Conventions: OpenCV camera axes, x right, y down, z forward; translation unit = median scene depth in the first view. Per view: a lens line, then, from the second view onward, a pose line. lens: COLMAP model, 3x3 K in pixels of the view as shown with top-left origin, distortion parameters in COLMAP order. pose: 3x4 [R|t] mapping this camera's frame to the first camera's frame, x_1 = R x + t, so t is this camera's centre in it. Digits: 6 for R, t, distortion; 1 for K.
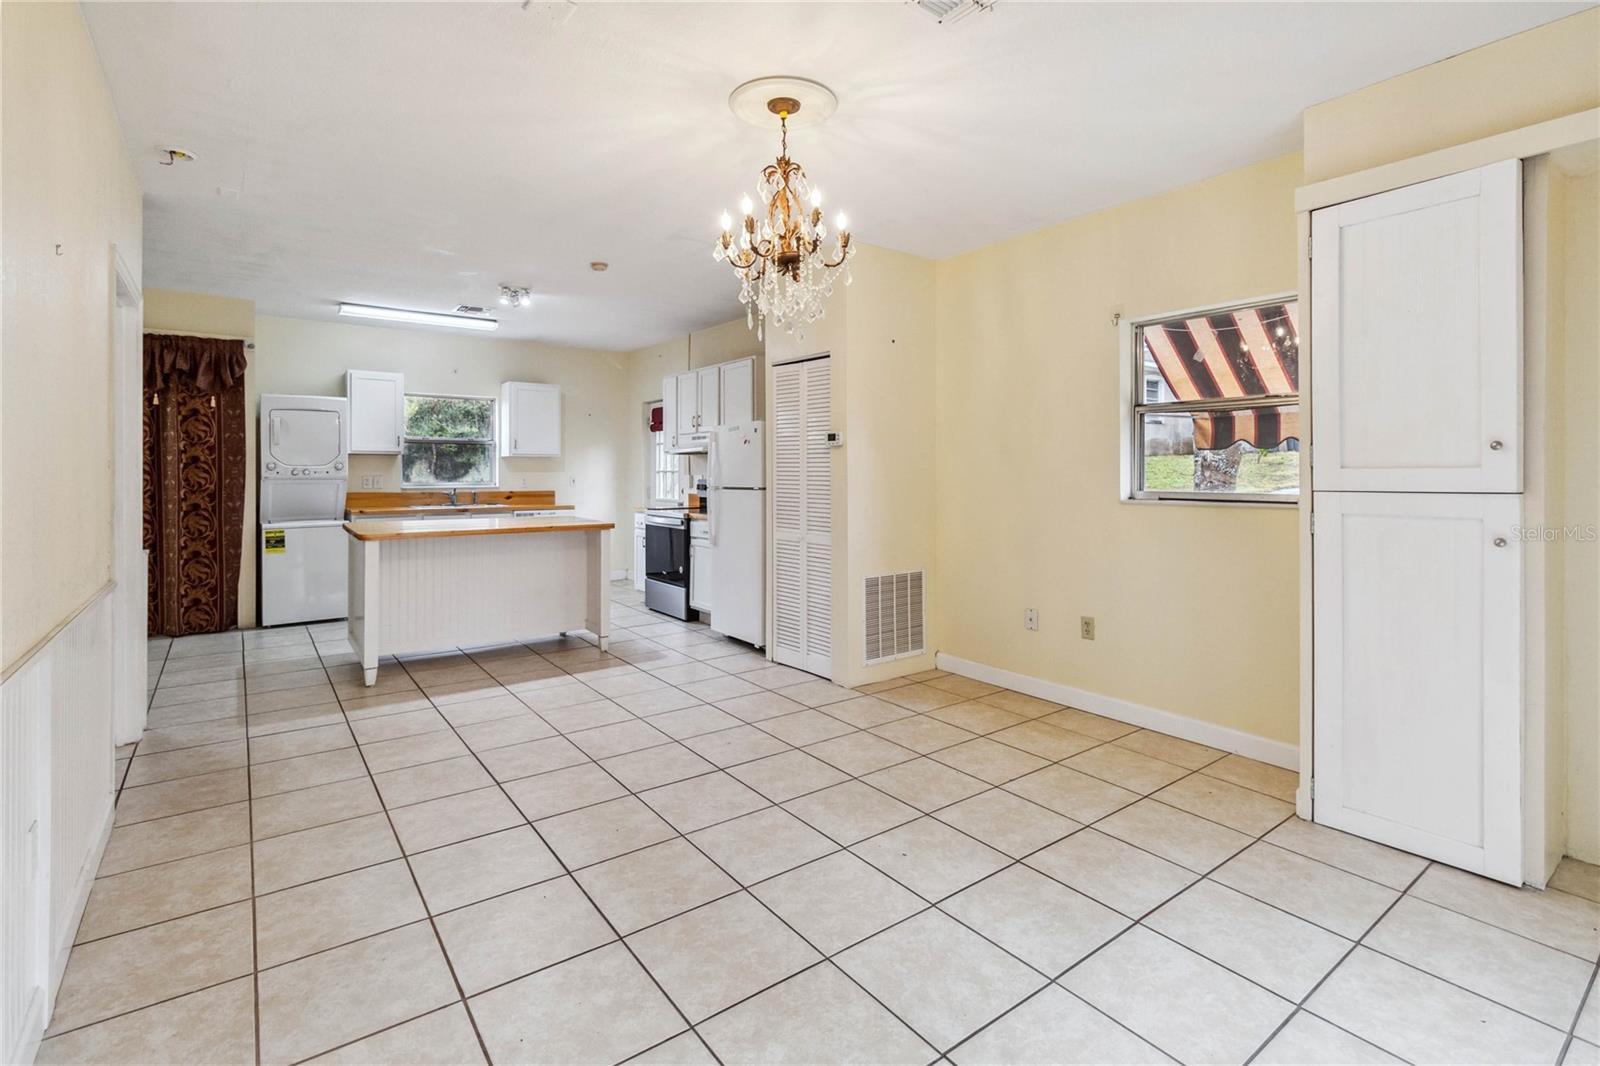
lens RADIAL K [[753.7, 0, 800.4], [0, 753.7, 472.1], [0, 0, 1]] dist [-0.001038, 0.000269]
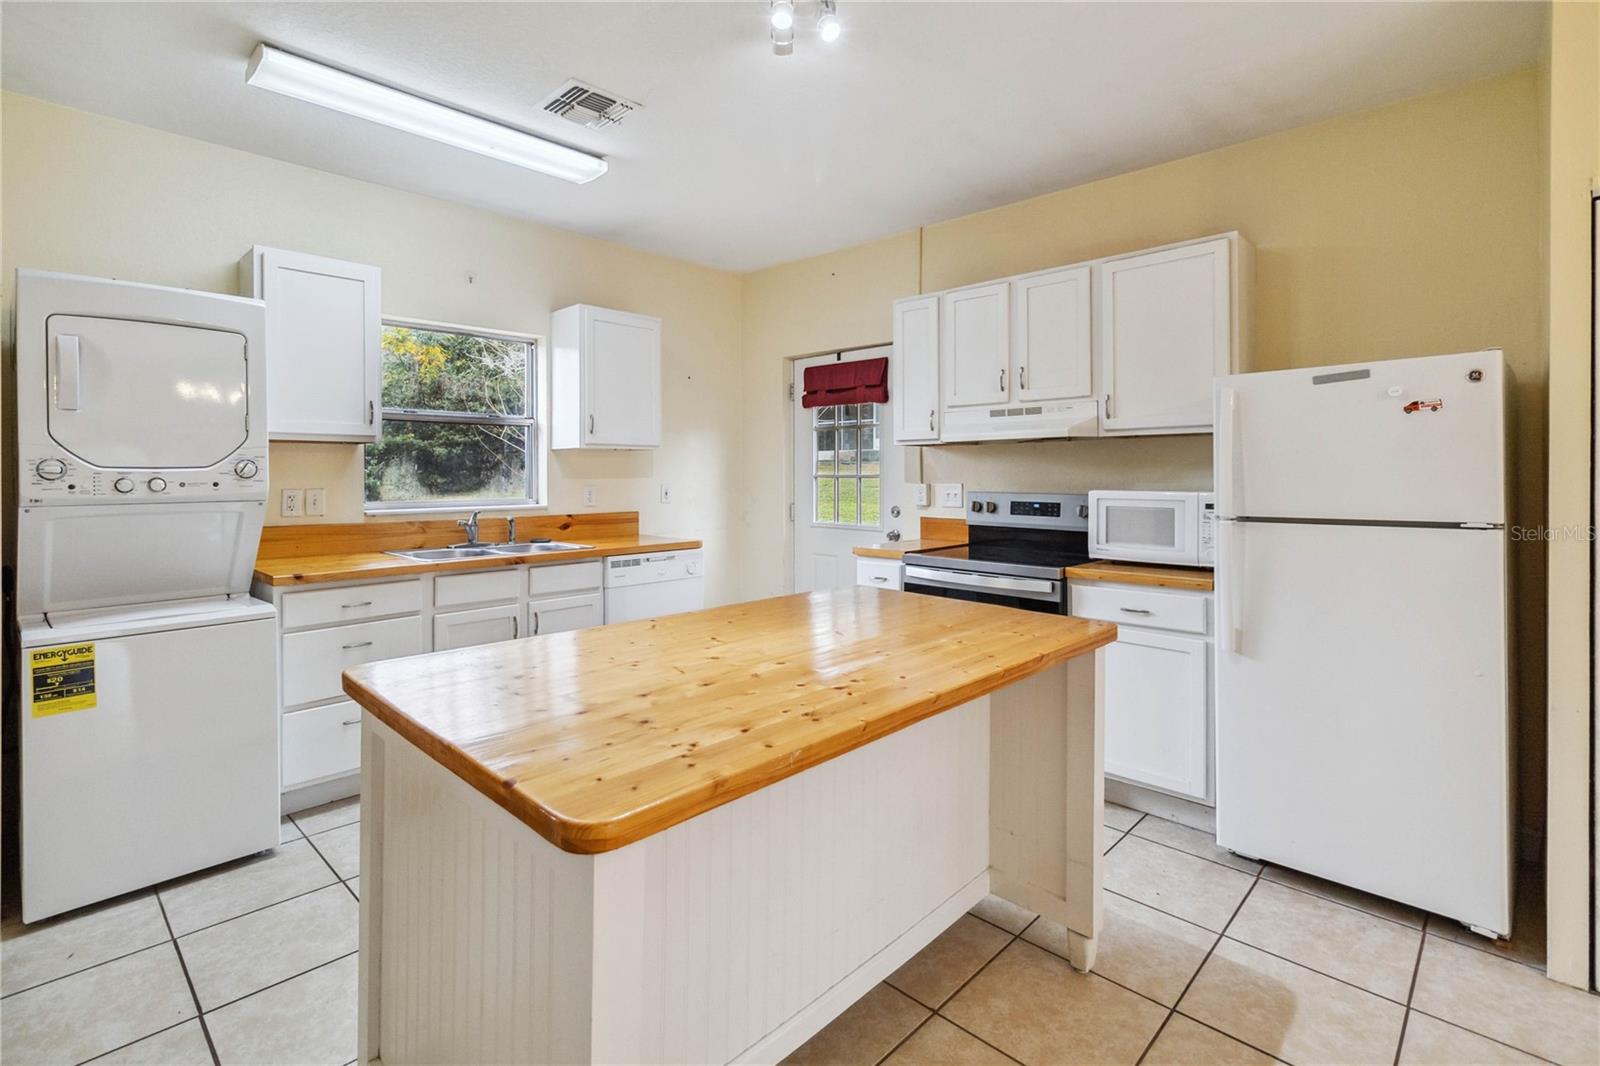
lens RADIAL K [[753.7, 0, 792.5], [0, 753.7, 470.8], [0, 0, 1]] dist [-0.001038, 0.000269]
pose [[0.986381, -0.001733, 0.164467, -0.346404], [0.002060, 0.999996, -0.001812, -0.004884], [-0.164463, 0.002126, 0.986381, 0.493015]]
